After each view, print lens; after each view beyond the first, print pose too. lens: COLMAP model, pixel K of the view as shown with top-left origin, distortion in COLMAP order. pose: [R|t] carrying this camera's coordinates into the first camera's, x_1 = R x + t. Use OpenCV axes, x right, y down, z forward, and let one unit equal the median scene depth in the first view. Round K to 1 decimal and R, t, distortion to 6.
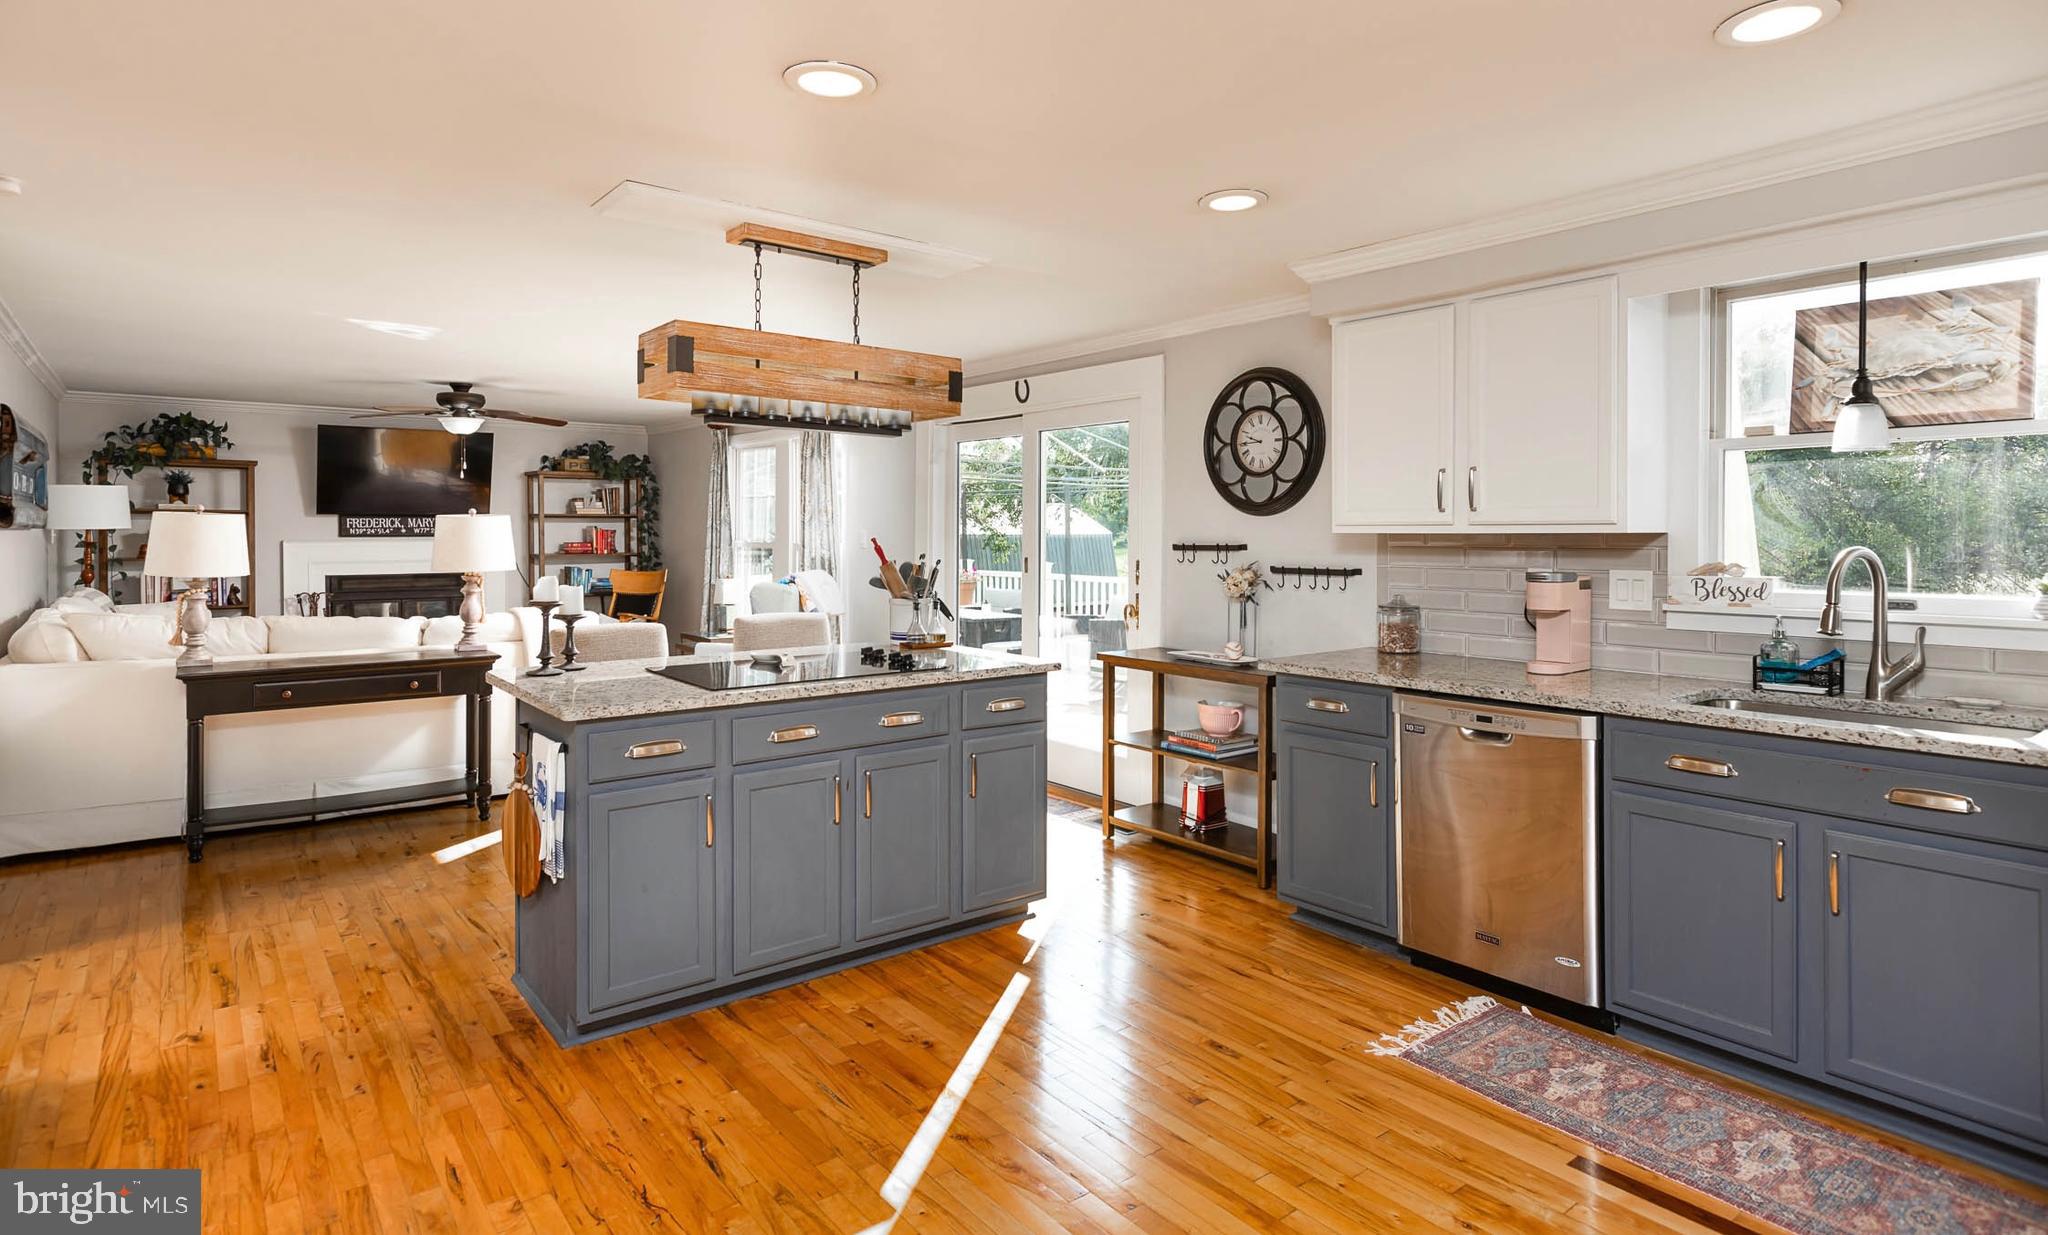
lens RADIAL K [[1082.3, 0, 1034.2], [0, 1082.3, 538.5], [0, 0, 1]] dist [0.003798, -0.000659]
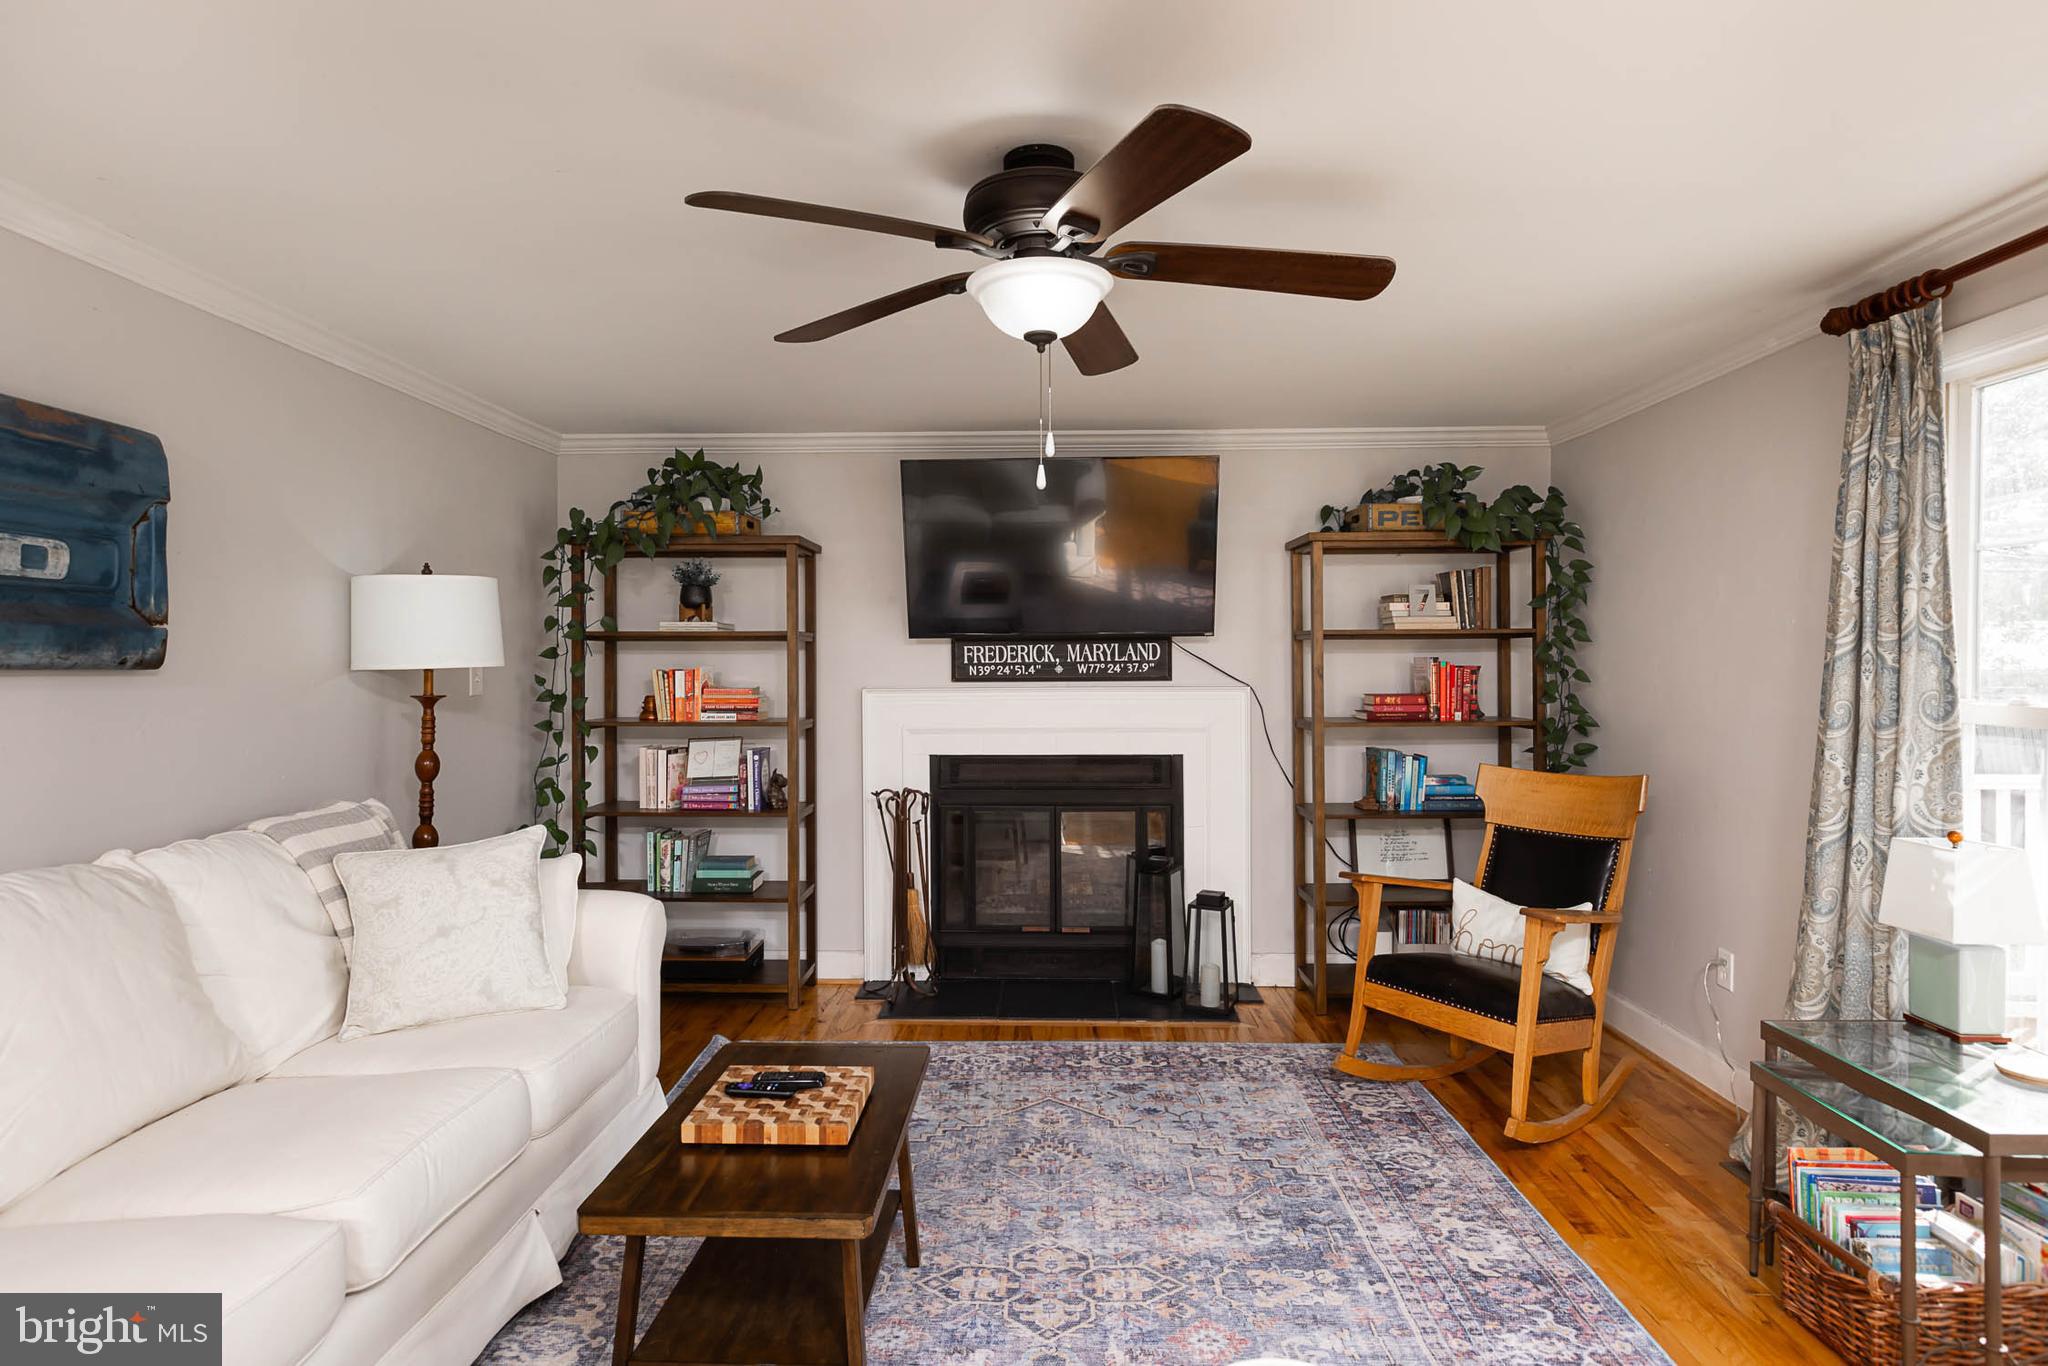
lens RADIAL K [[1079.1, 0, 1027.8], [0, 1079.1, 671.9], [0, 0, 1]] dist [0.000594, 0.000606]
pose [[0.766682, 0.000642, -0.642027, -0.262679], [0.000387, 0.999999, 0.001461, -0.006361], [0.642027, -0.001369, 0.766681, 0.584722]]
